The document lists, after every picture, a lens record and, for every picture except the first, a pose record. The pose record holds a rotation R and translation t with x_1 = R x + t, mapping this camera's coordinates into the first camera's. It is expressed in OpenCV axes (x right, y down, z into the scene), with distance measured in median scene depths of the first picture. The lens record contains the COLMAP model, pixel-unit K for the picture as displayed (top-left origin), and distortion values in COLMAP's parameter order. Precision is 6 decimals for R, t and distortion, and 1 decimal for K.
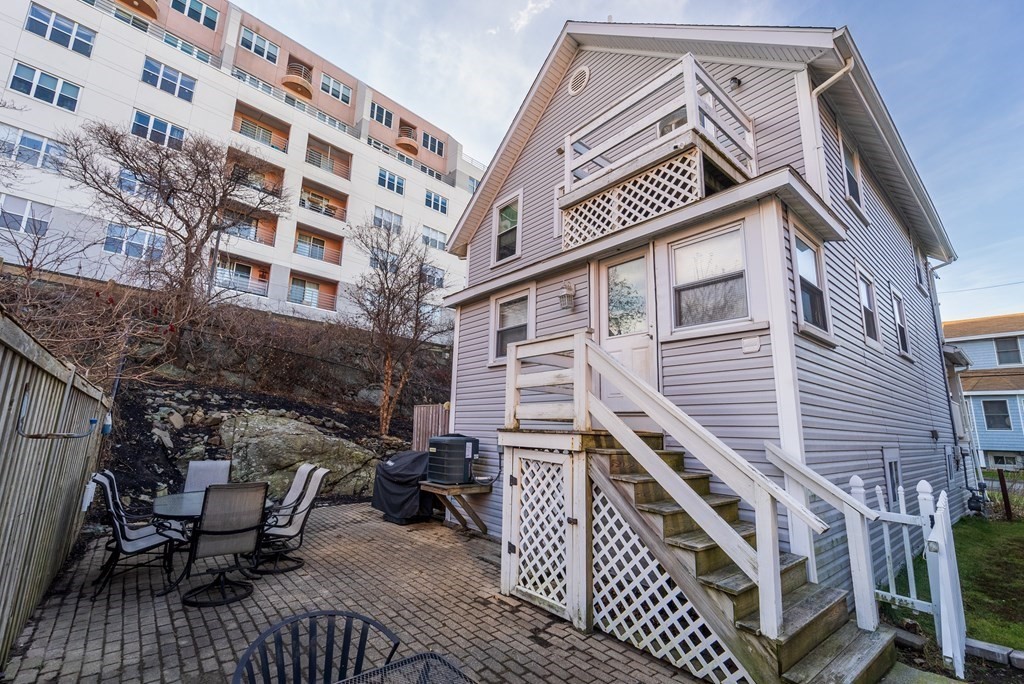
lens RADIAL K [[435.0, 0, 510.7], [0, 435.0, 339.6], [0, 0, 1]] dist [-0.002149, 0.000100]
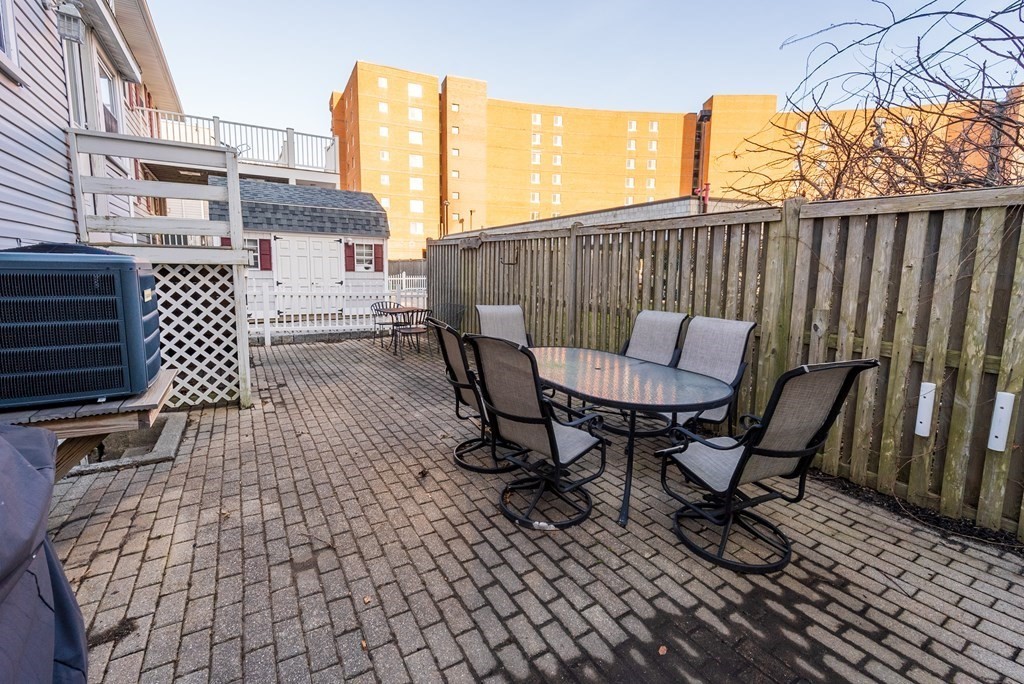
lens RADIAL K [[435.0, 0, 511.2], [0, 435.0, 331.2], [0, 0, 1]] dist [-0.002149, 0.000100]
pose [[-0.987621, -0.071729, 0.139500, -0.680677], [-0.079706, 0.995437, -0.052459, 0.373798], [-0.135101, -0.062929, -0.988831, 1.752900]]
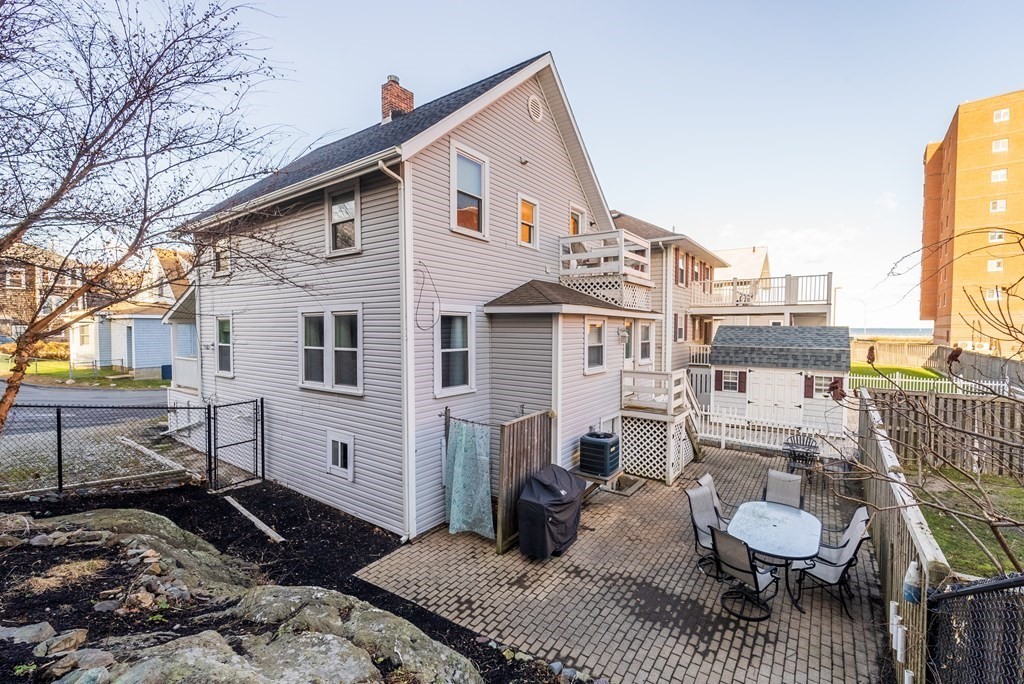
lens RADIAL K [[435.0, 0, 510.2], [0, 435.0, 339.8], [0, 0, 1]] dist [-0.002149, 0.000100]
pose [[-0.244105, -0.063366, 0.967676, -1.754453], [-0.203799, 0.978930, 0.012693, -0.012444], [-0.948092, -0.194113, -0.251876, 2.248019]]
